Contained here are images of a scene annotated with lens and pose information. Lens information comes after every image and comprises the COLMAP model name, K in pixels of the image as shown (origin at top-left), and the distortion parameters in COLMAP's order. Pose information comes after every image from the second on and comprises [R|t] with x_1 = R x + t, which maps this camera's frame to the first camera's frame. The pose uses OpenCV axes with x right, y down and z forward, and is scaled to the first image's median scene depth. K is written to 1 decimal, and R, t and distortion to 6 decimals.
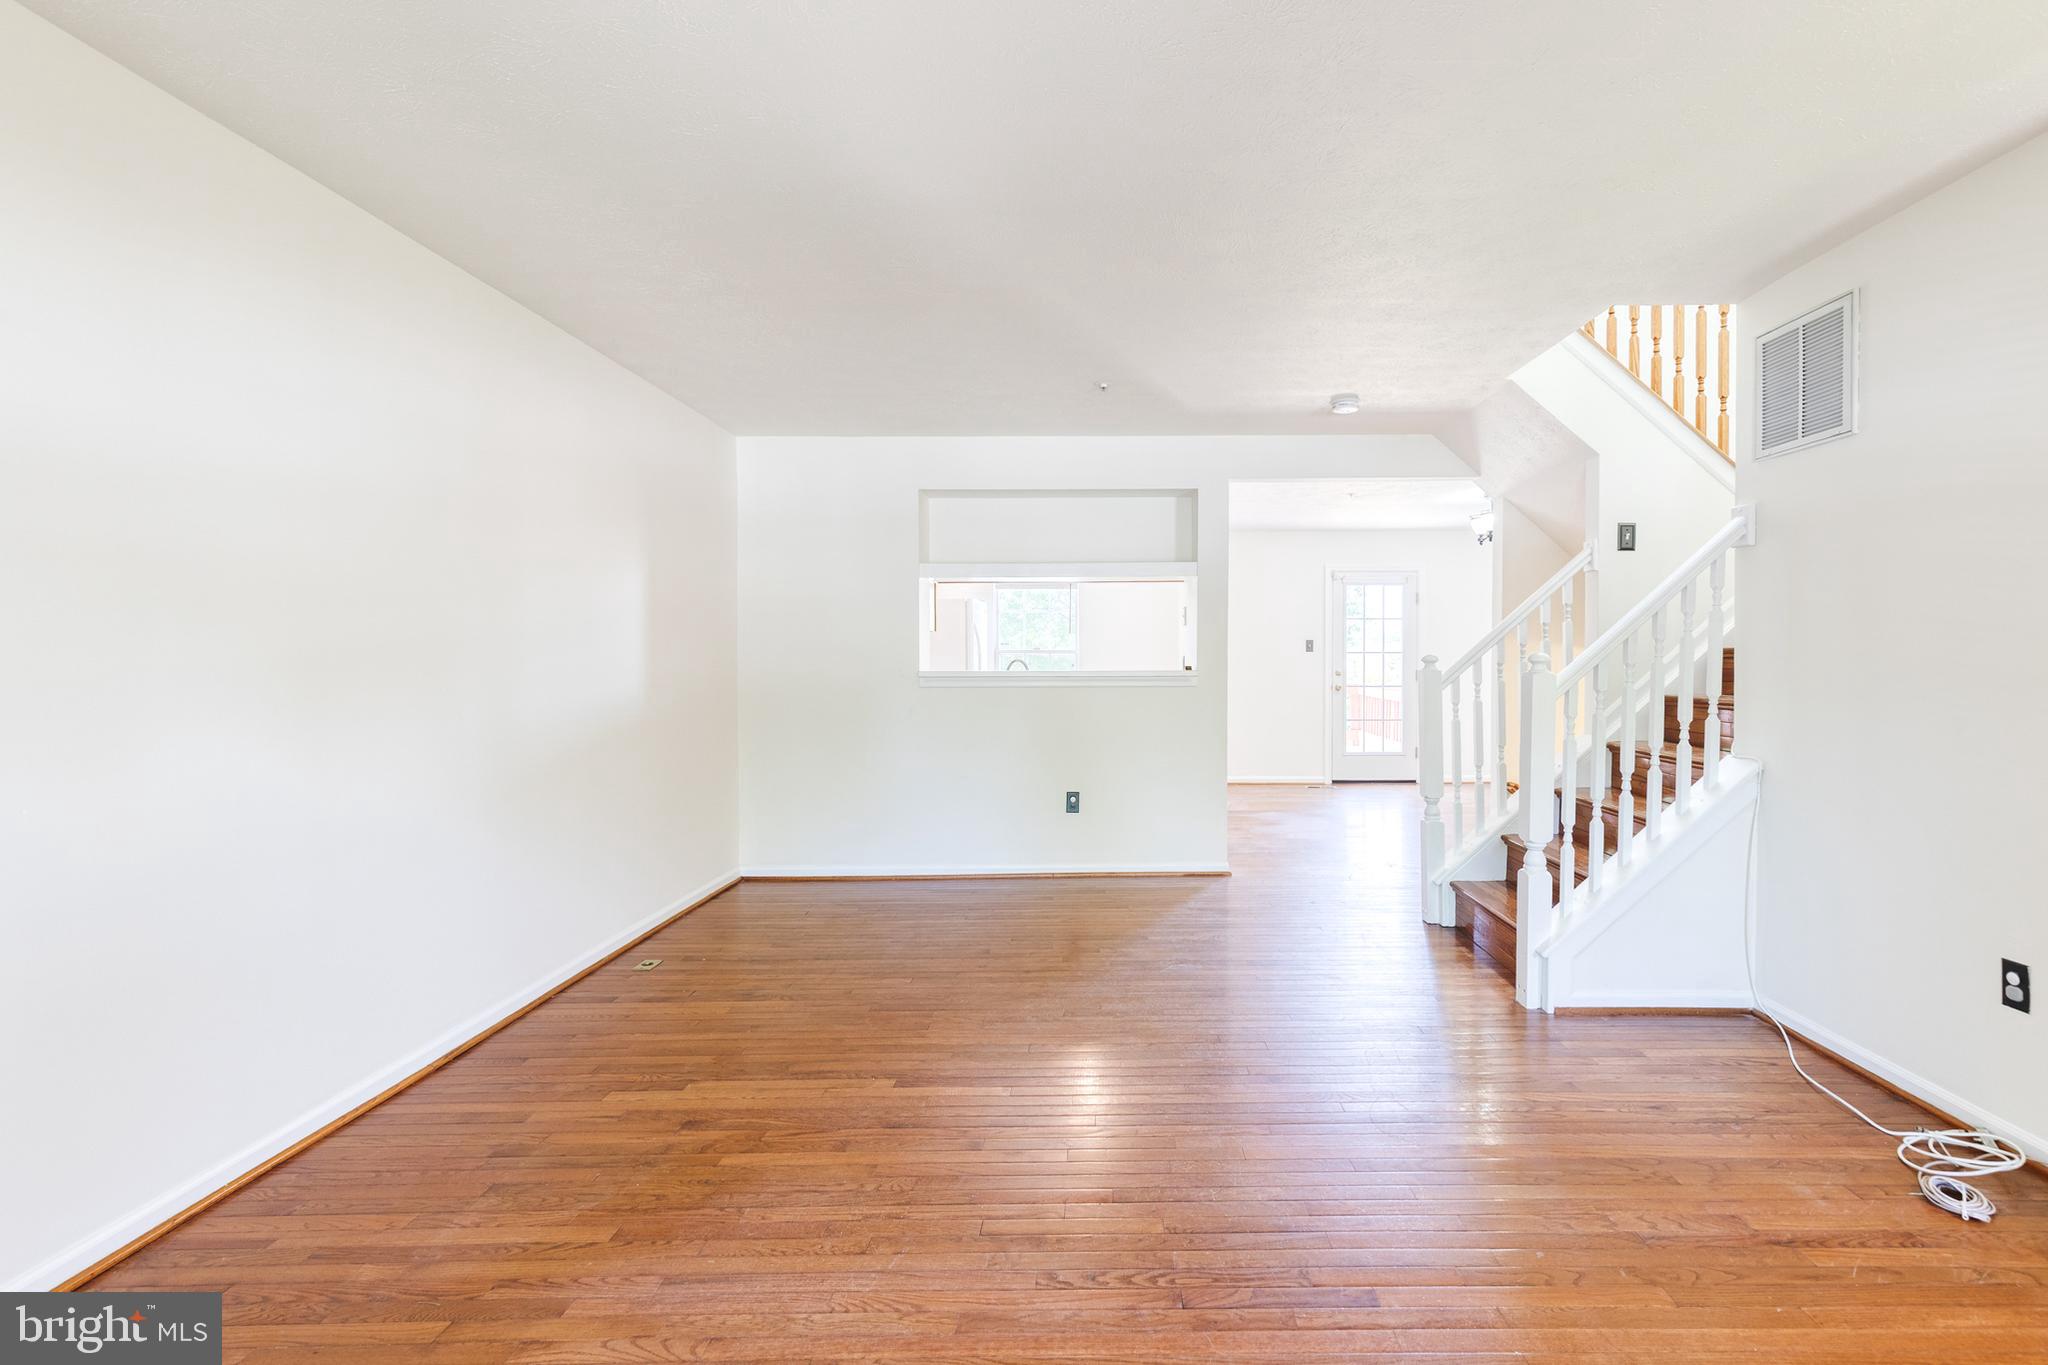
lens RADIAL K [[954.8, 0, 1117.9], [0, 954.8, 665.5], [0, 0, 1]] dist [0.010312, -0.001428]
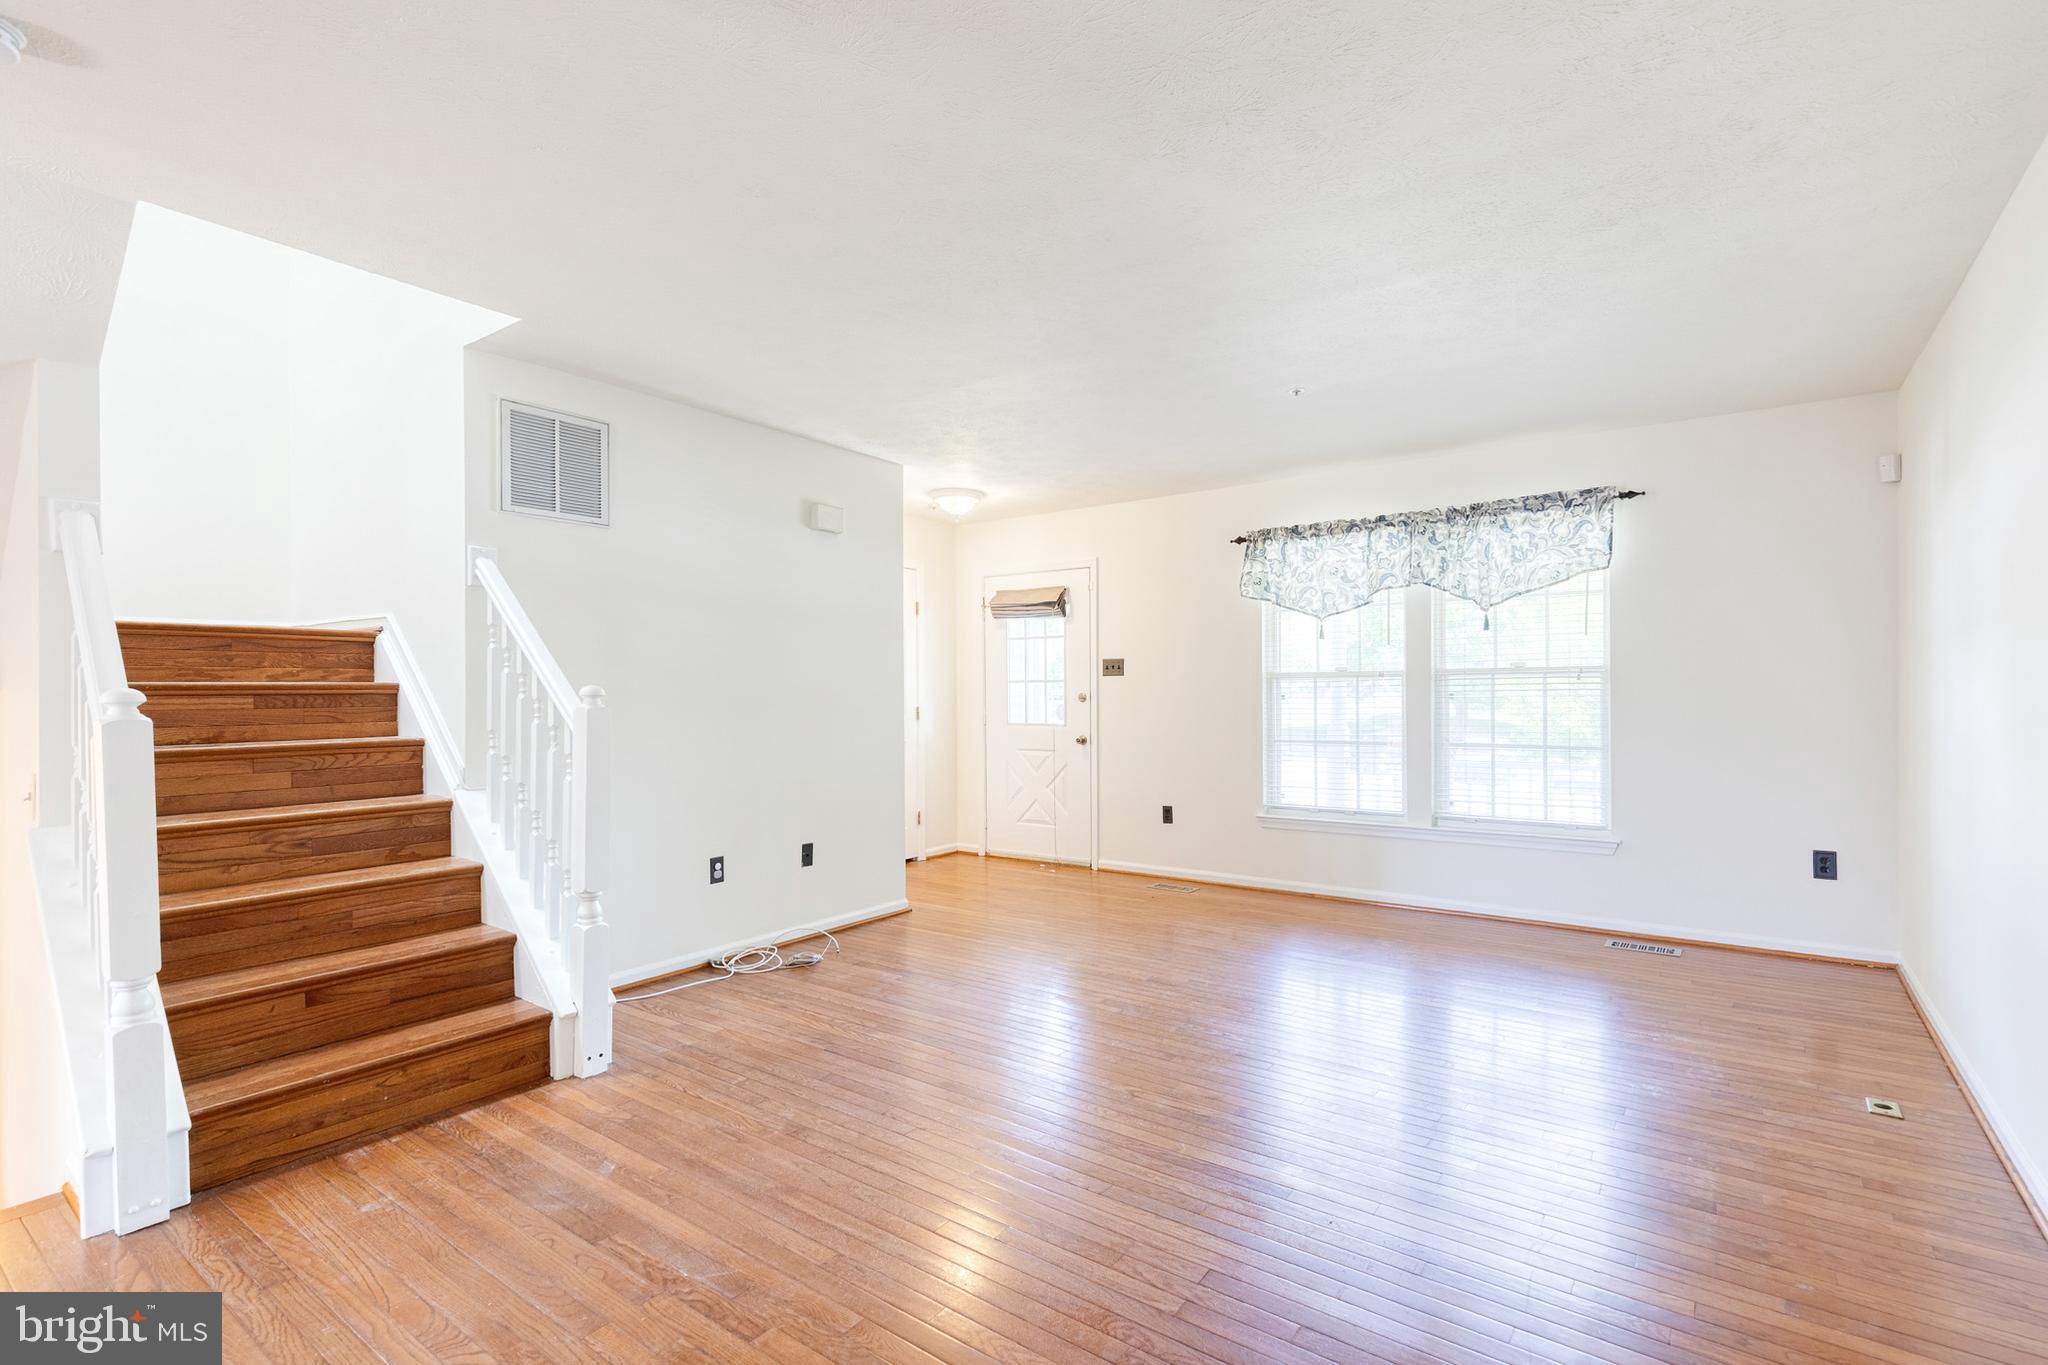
lens RADIAL K [[927.4, 0, 1055.8], [0, 927.4, 695.2], [0, 0, 1]] dist [0.011202, -0.000459]
pose [[-0.802471, 0.002273, 0.596687, -0.464202], [0.013554, 0.999804, 0.014420, -0.012380], [-0.596538, 0.019659, -0.802344, 1.468274]]
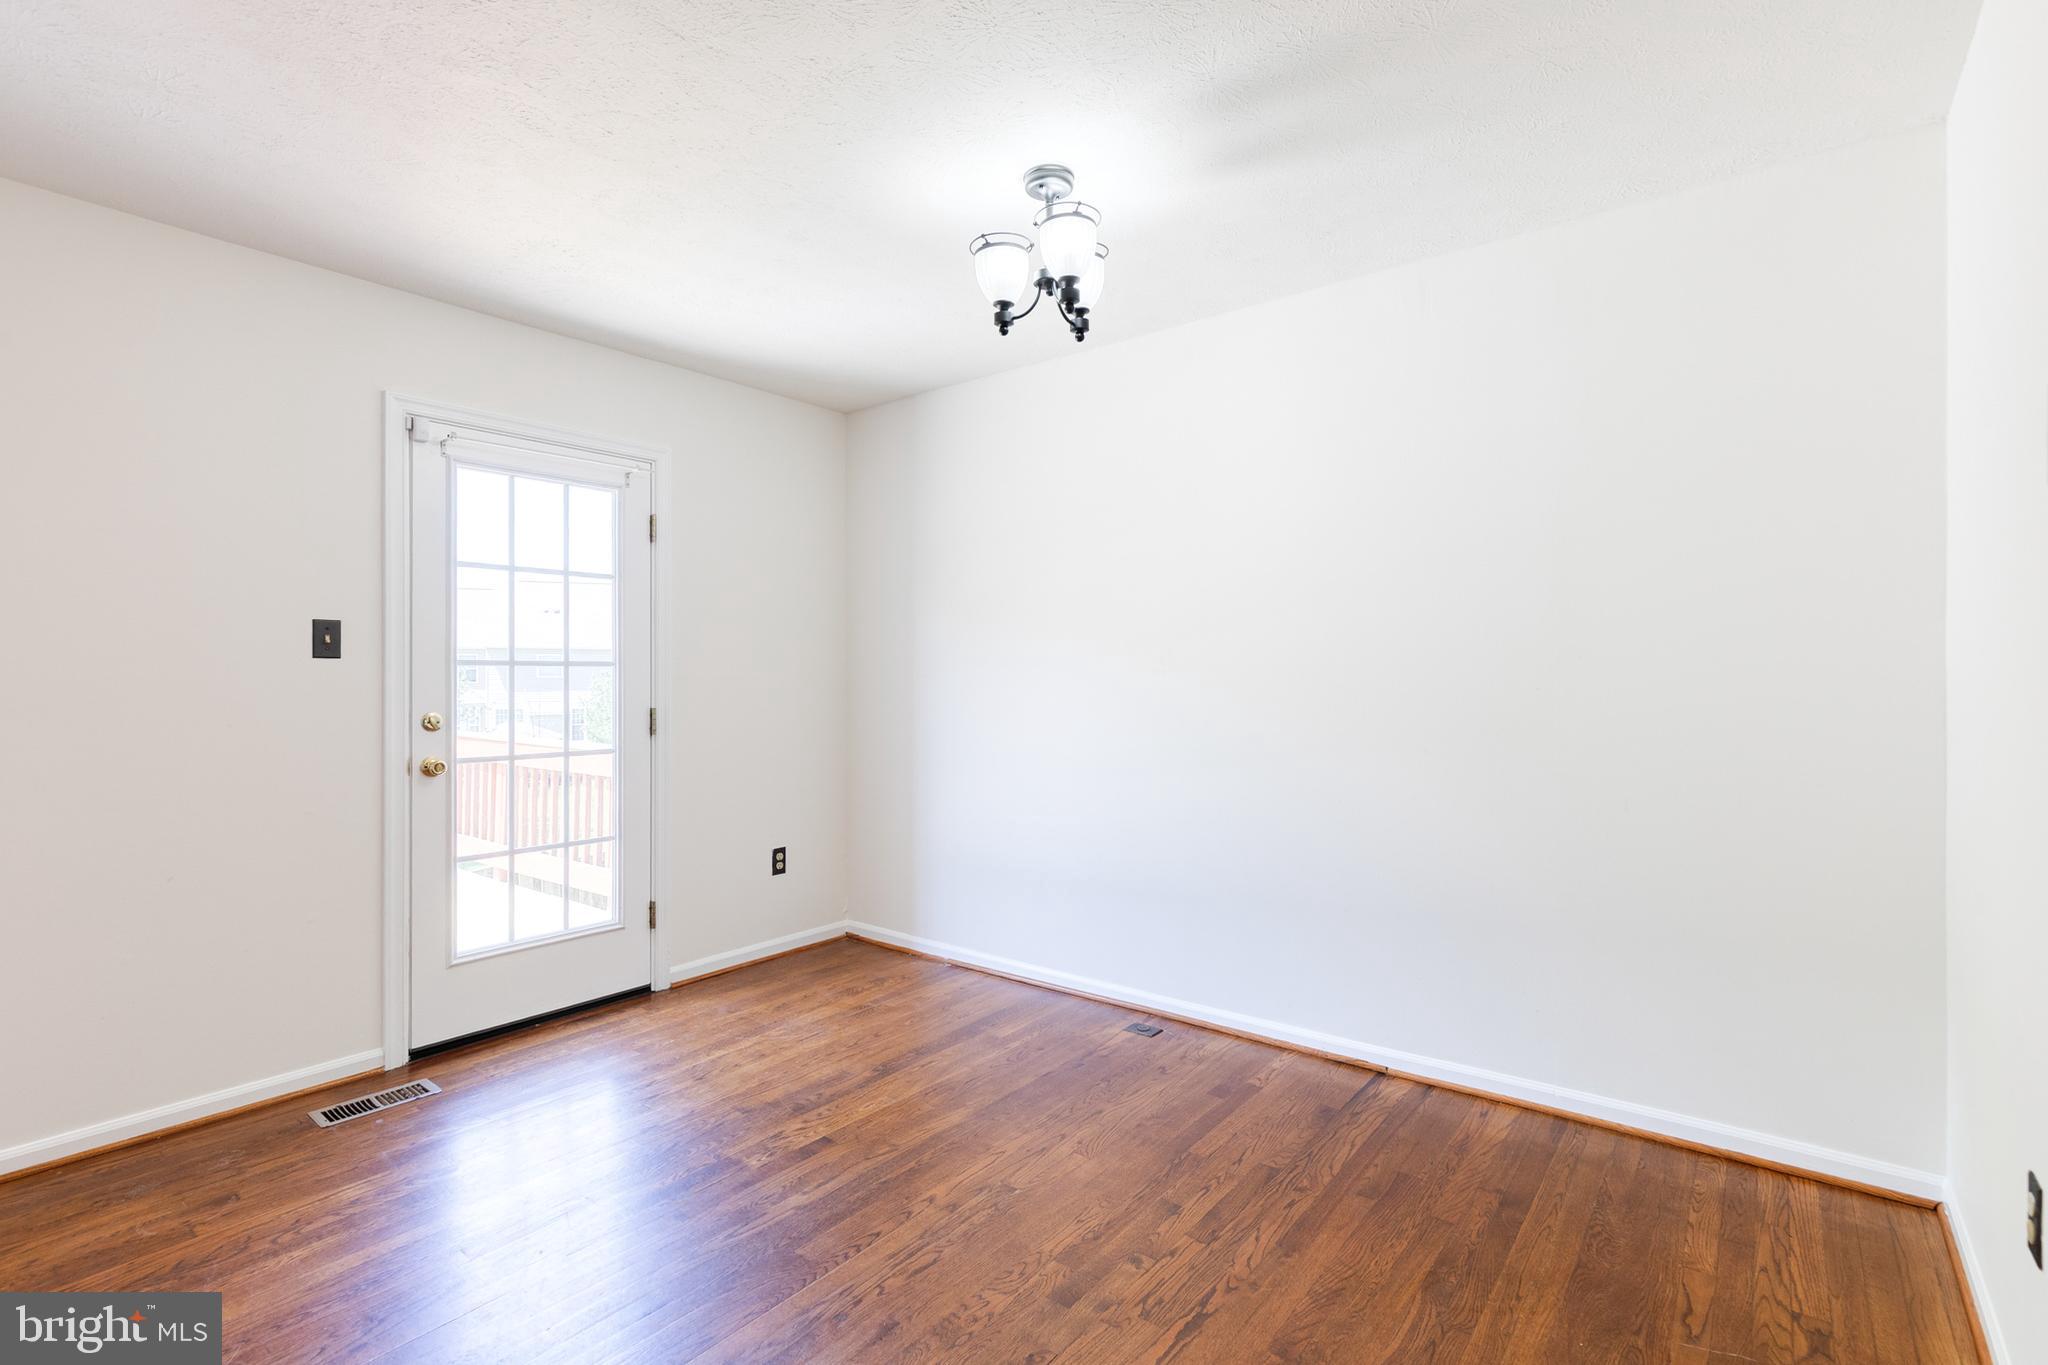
lens RADIAL K [[954.3, 0, 1041.6], [0, 954.3, 673.0], [0, 0, 1]] dist [0.008716, -0.000567]
pose [[0.633785, -0.001081, 0.773509, 0.303351], [0.007223, 0.999964, -0.004521, -0.019157], [-0.773476, 0.008453, 0.633769, 1.760765]]
